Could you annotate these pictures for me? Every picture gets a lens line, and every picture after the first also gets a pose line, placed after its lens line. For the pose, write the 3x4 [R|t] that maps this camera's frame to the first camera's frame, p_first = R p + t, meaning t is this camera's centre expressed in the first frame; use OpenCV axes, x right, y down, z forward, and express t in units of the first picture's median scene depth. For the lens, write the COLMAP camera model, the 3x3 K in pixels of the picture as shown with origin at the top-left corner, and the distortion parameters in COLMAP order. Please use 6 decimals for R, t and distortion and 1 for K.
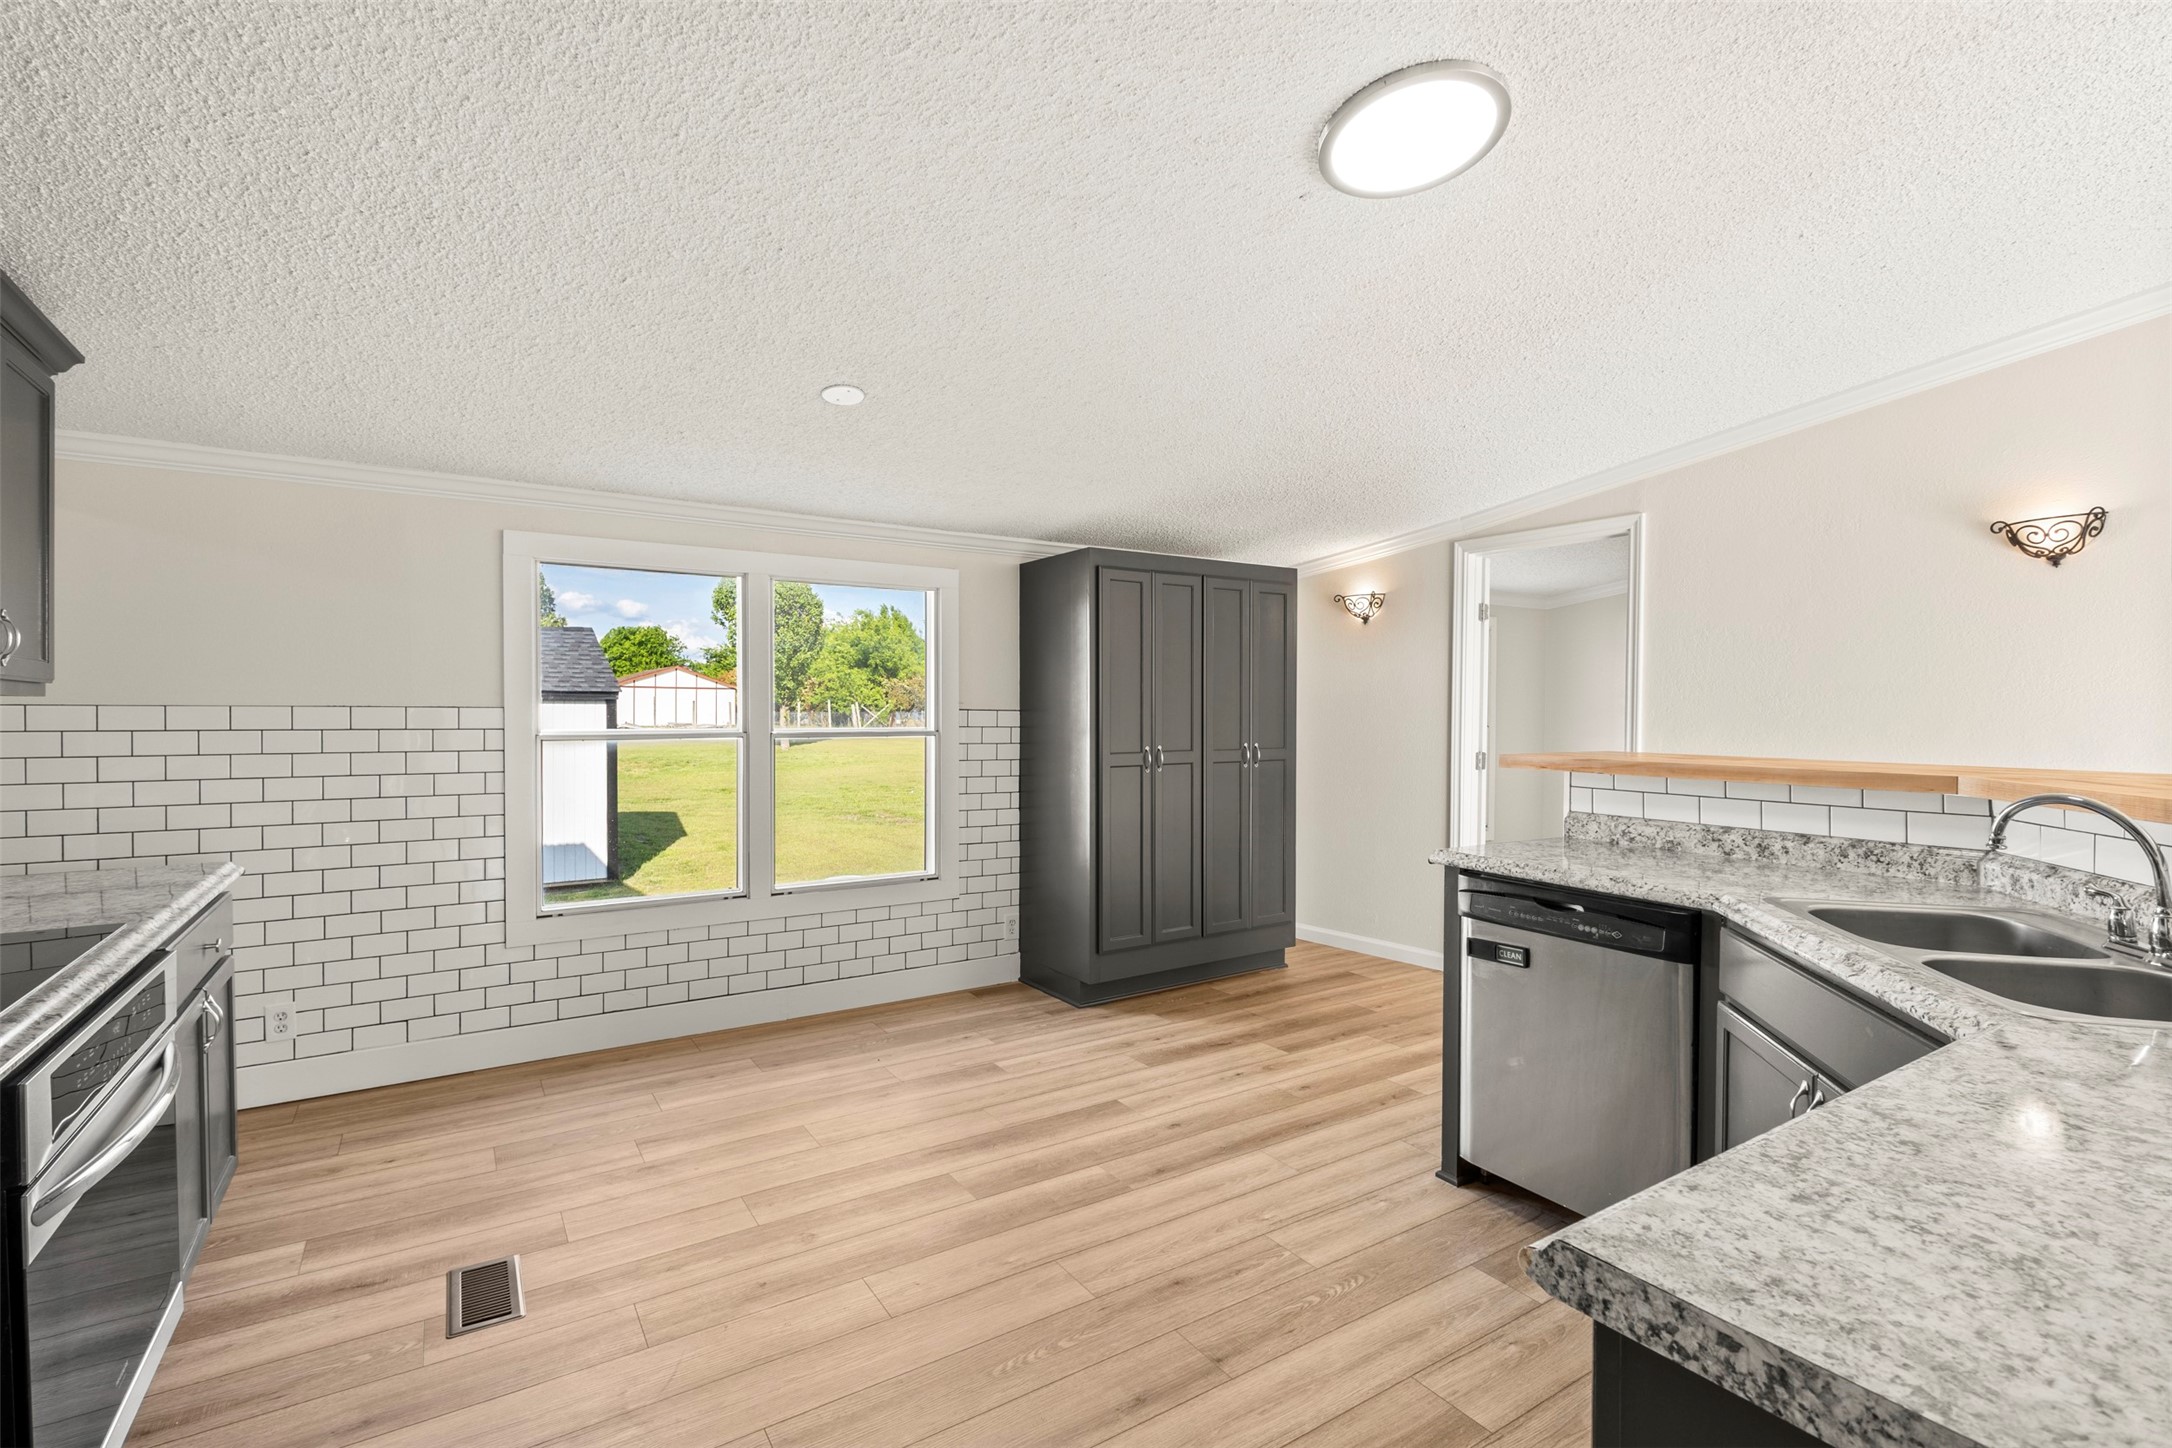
lens RADIAL K [[990.5, 0, 1084.1], [0, 990.5, 724.4], [0, 0, 1]] dist [0.009990, -0.003888]
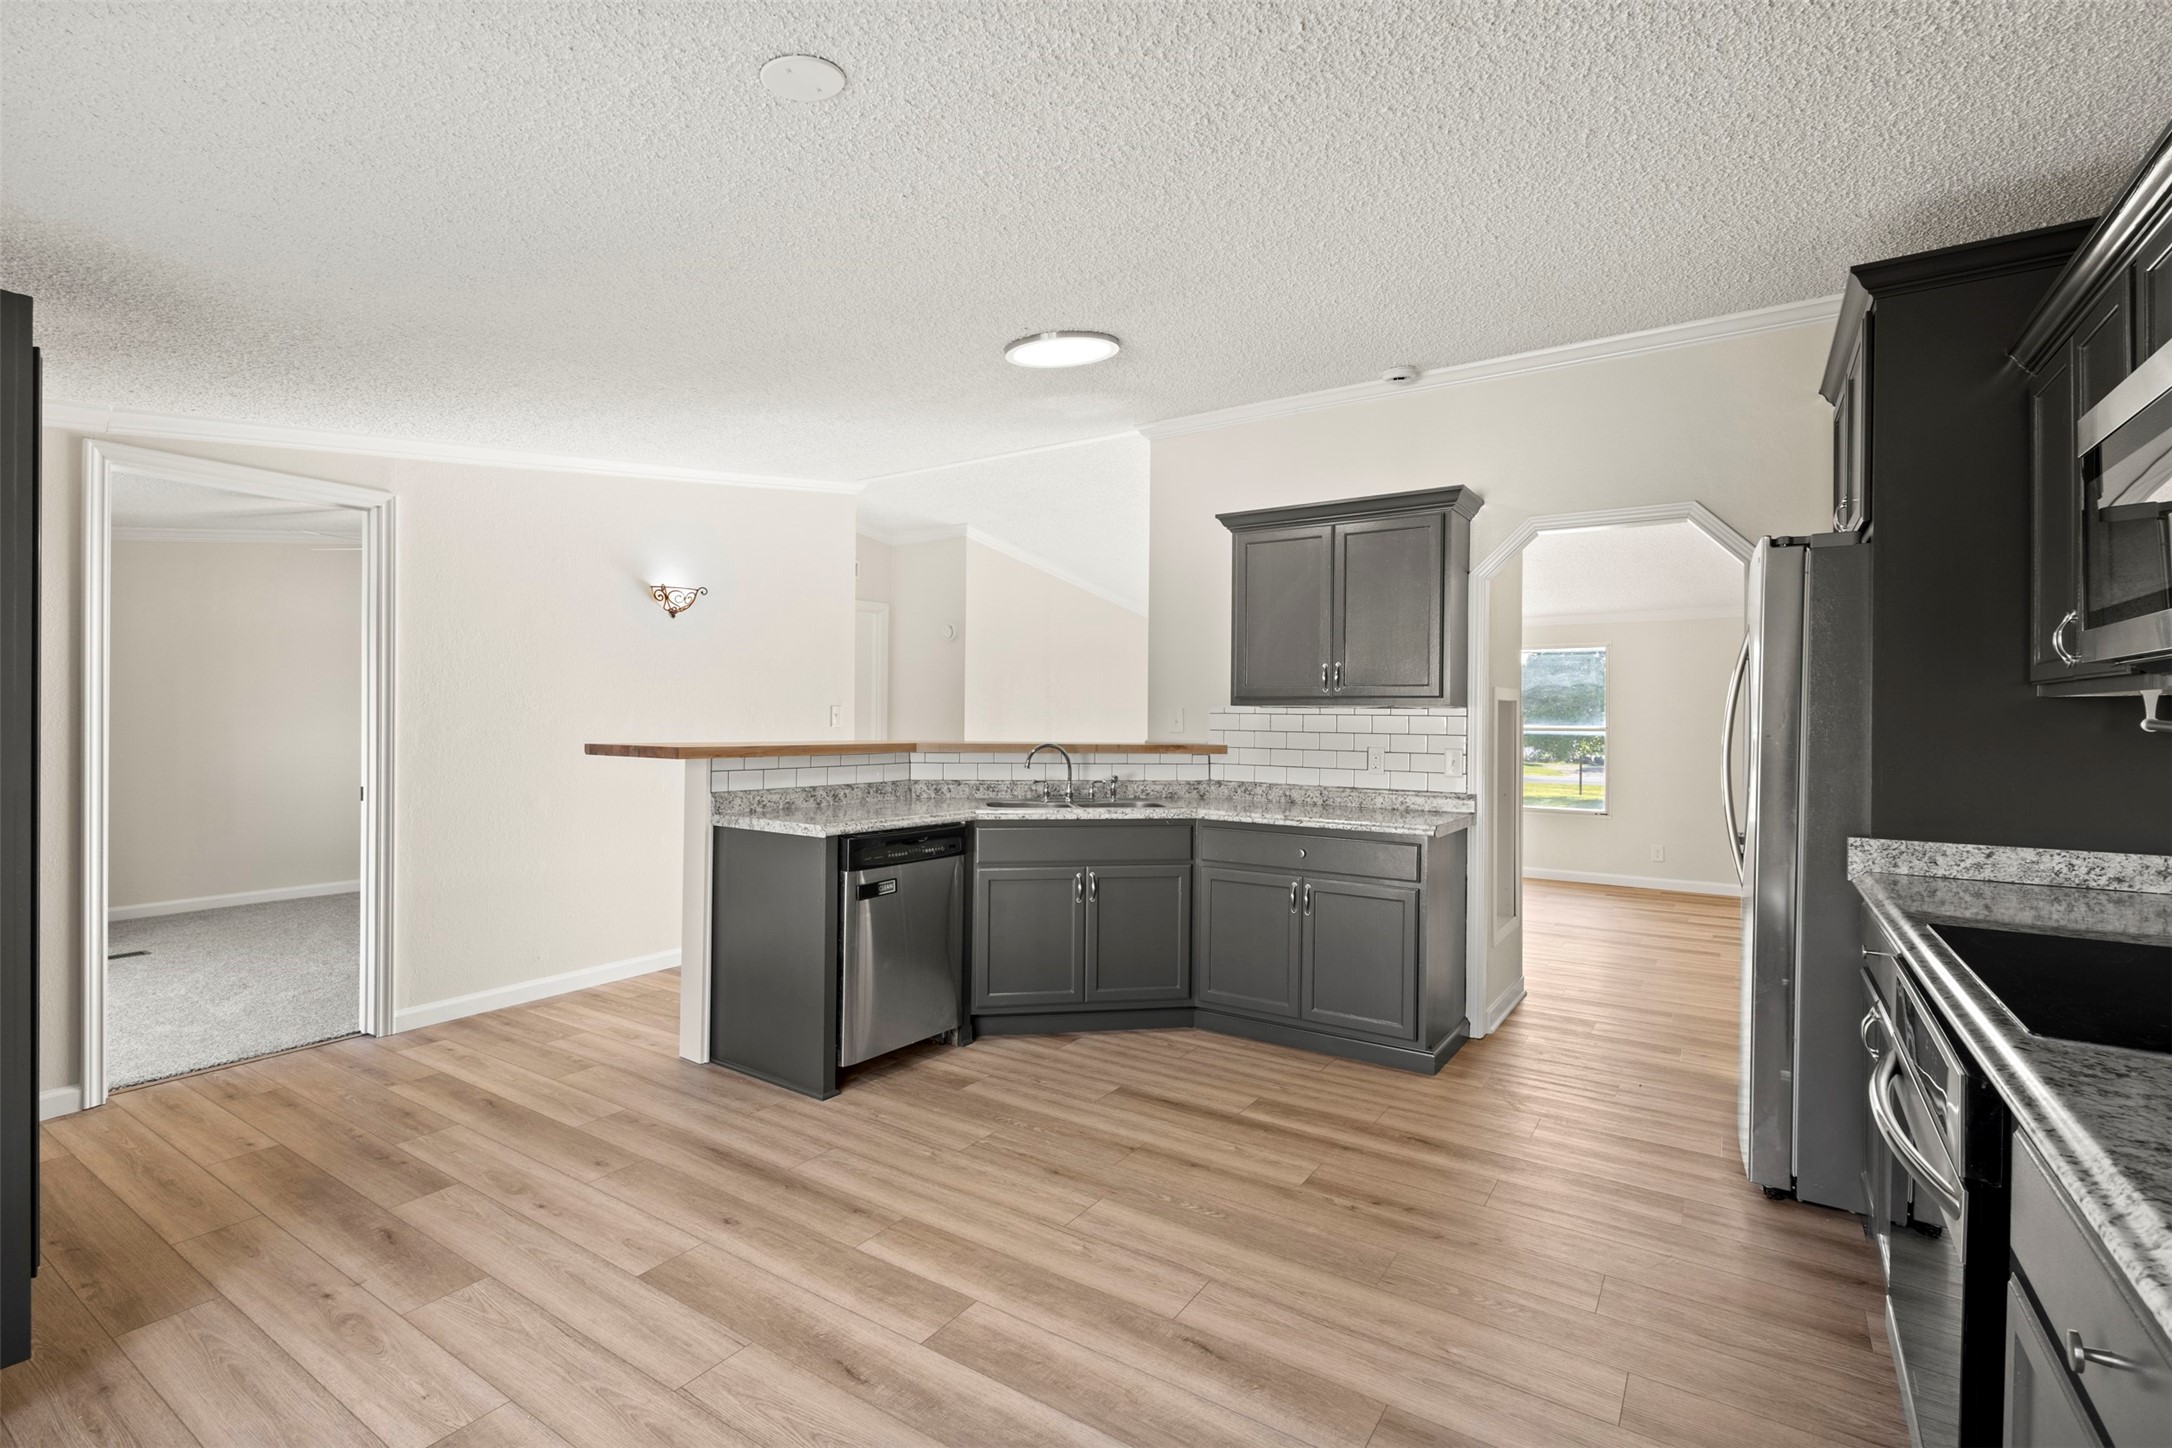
lens RADIAL K [[990.5, 0, 1084.1], [0, 990.5, 724.4], [0, 0, 1]] dist [0.009990, -0.003888]
pose [[-0.397459, -0.012442, 0.917536, -0.837474], [0.004340, 0.999871, 0.015438, -0.010028], [-0.917610, 0.010119, -0.397354, 1.165175]]
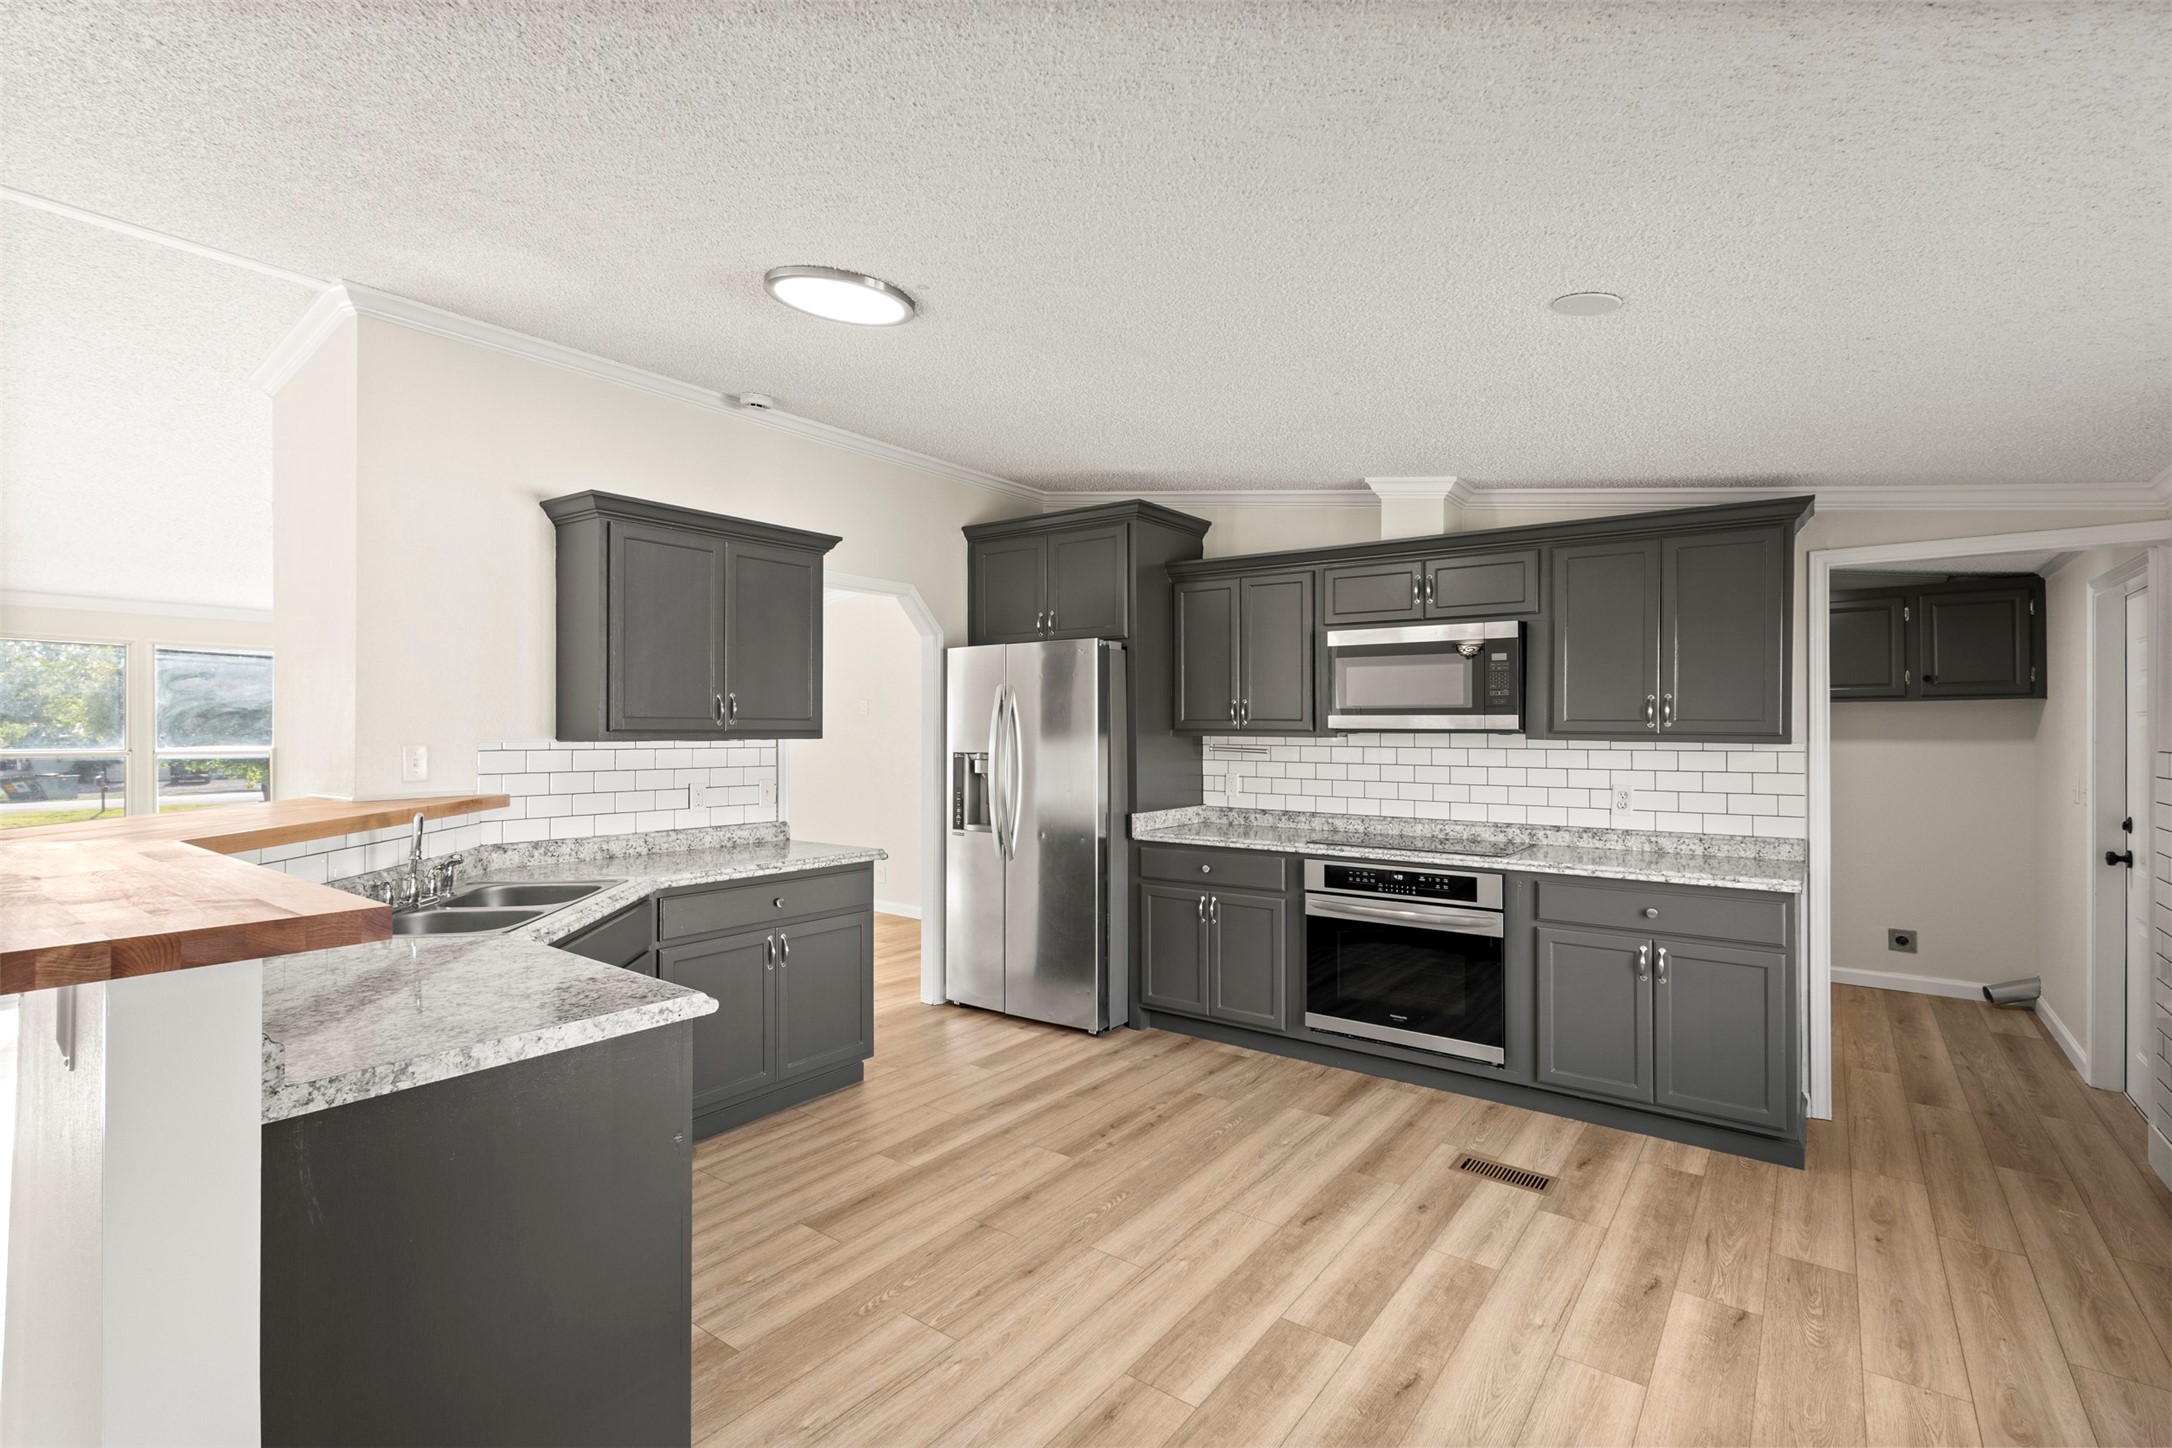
lens RADIAL K [[990.5, 0, 1084.1], [0, 990.5, 724.4], [0, 0, 1]] dist [0.009990, -0.003888]
pose [[-0.937907, -0.004994, -0.346852, 0.342745], [-0.009312, 0.999898, 0.010784, -0.052287], [0.346763, 0.013344, -0.937858, 1.653298]]
